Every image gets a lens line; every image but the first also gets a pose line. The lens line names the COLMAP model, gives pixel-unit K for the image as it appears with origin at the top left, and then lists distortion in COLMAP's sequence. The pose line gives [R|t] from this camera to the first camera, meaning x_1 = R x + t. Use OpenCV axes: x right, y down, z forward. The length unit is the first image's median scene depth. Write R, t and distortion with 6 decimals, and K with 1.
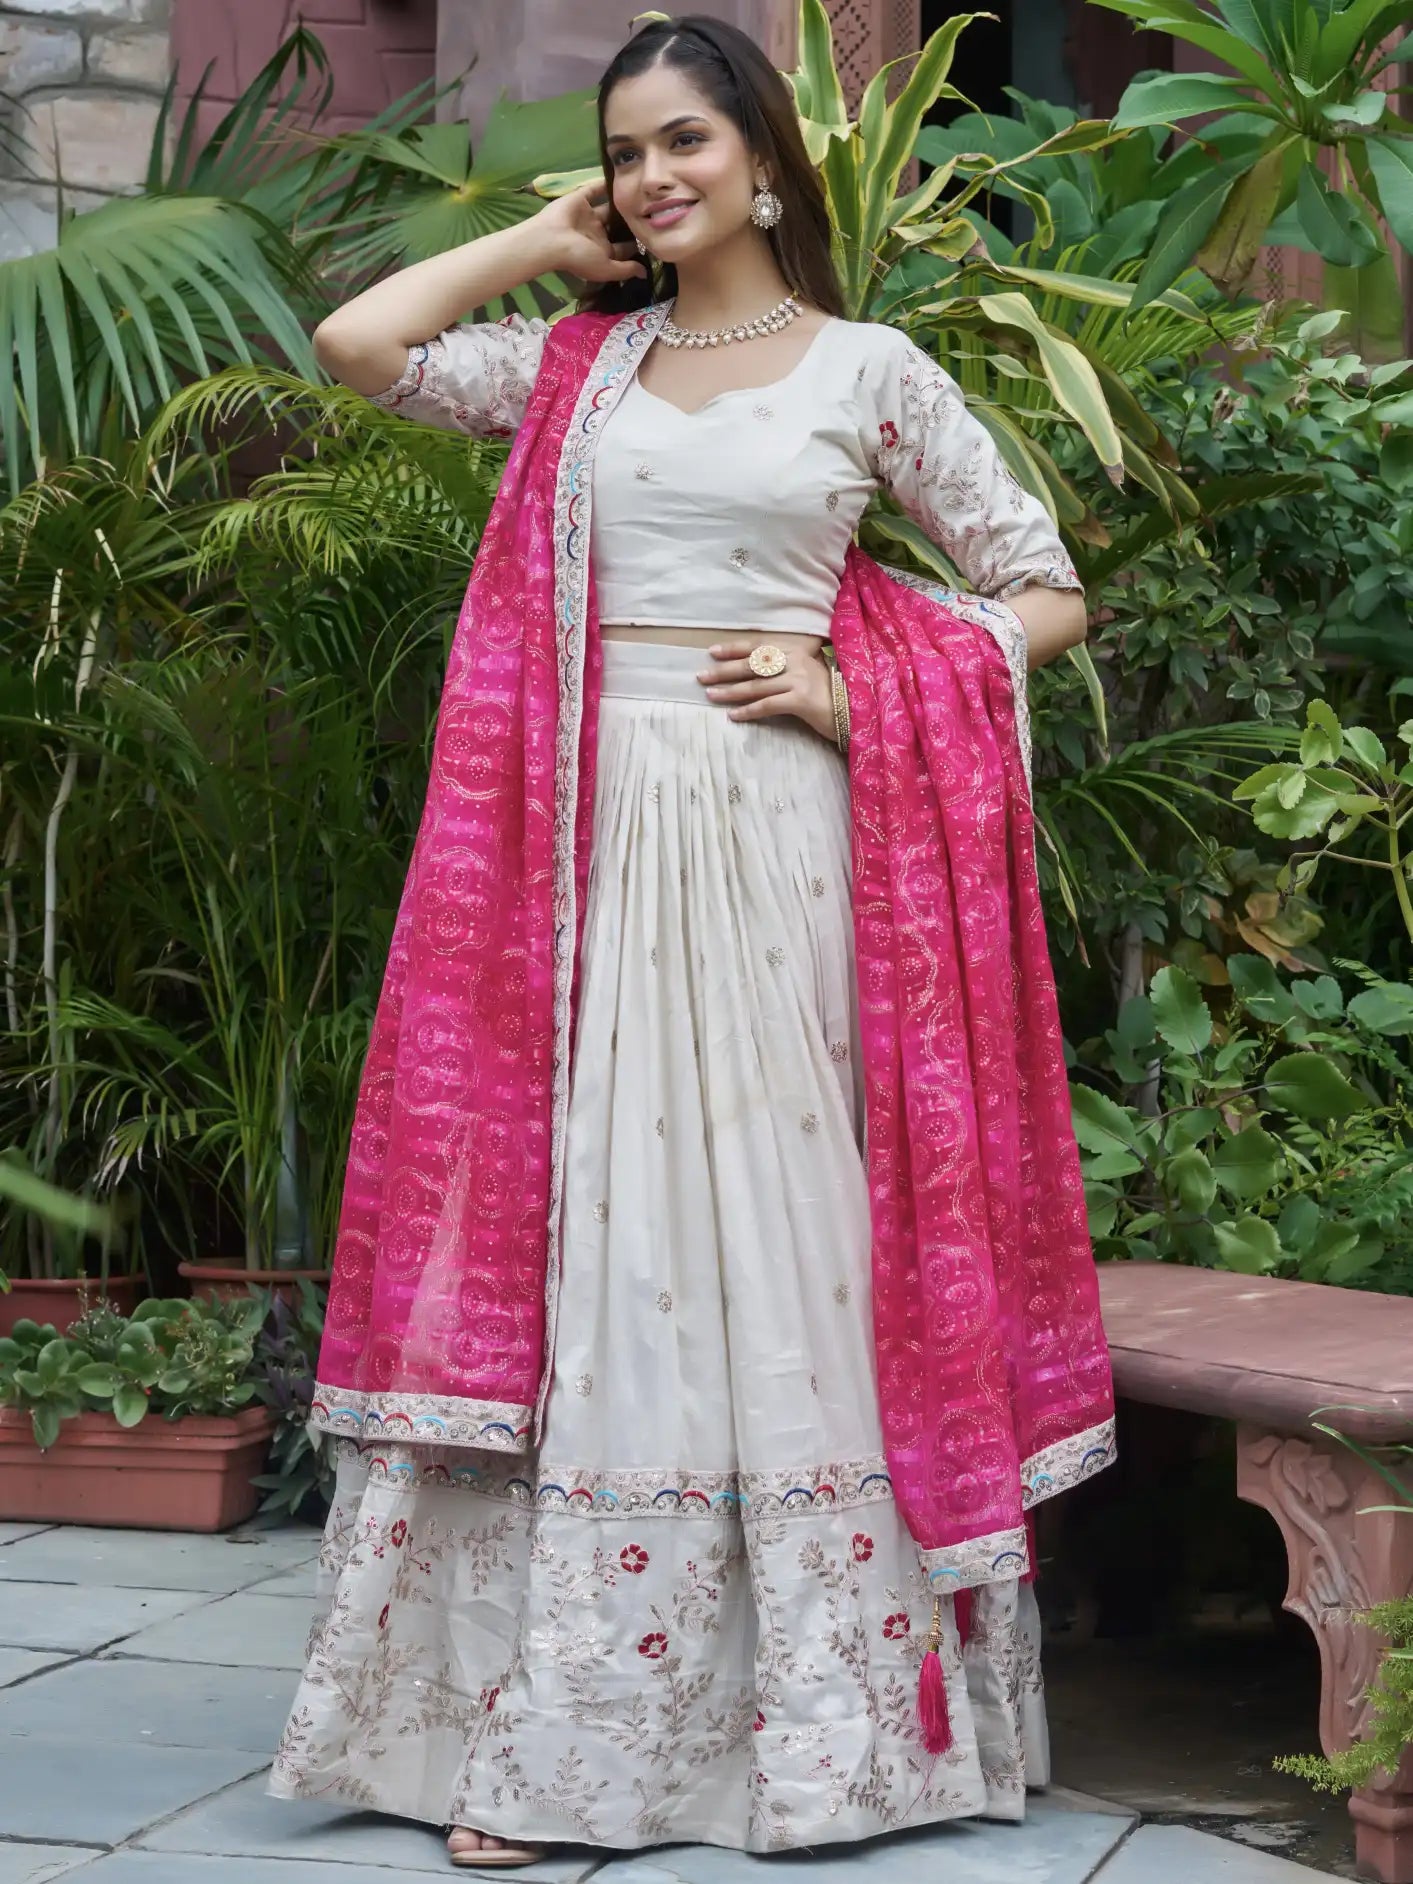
lens RADIAL K [[3069.7, 0, 731.0], [0, 3069.7, 895.2], [0, 0, 1]] dist [-0.046652, 0.000000]
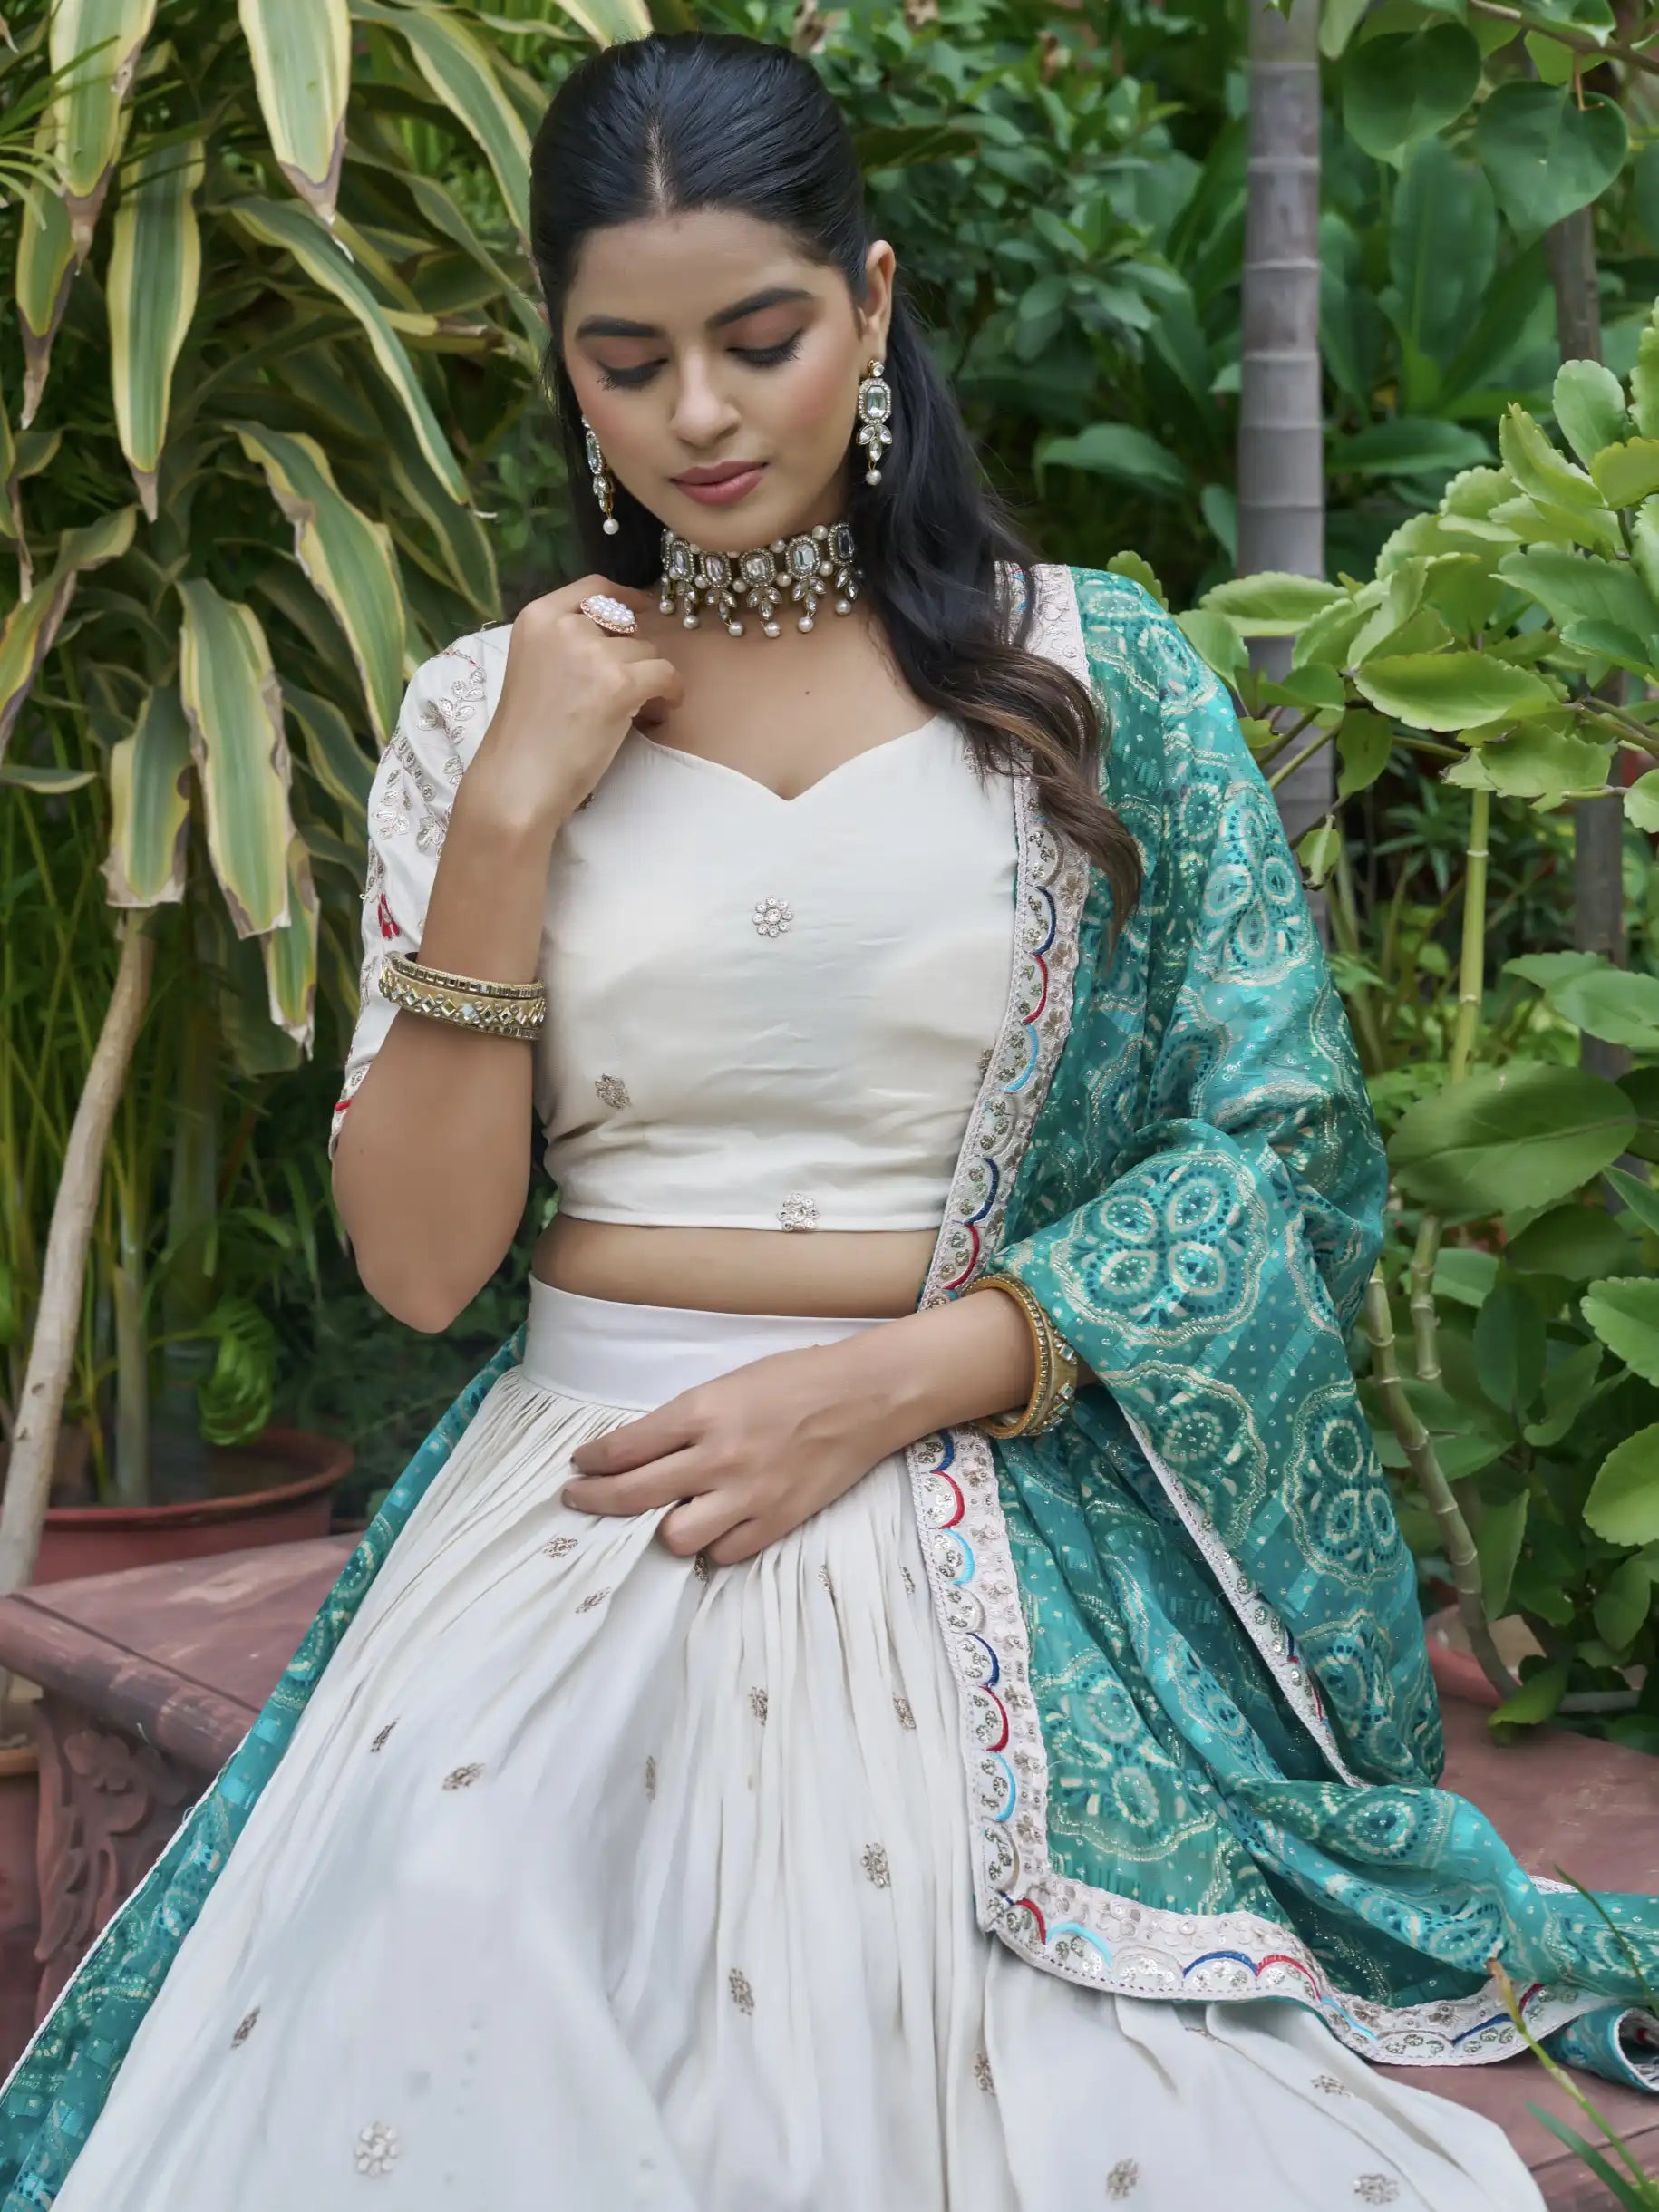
lens RADIAL K [[3604.2, 0, 619.7], [0, 3604.2, 960.0], [0, 0, 1]] dist [-0.046652, 0.000000]
pose [[0.992381, -0.023274, 0.120988, 0.024382], [0.012621, 0.996033, 0.088083, -0.030850], [-0.122558, -0.085884, 0.988738, 0.238356]]
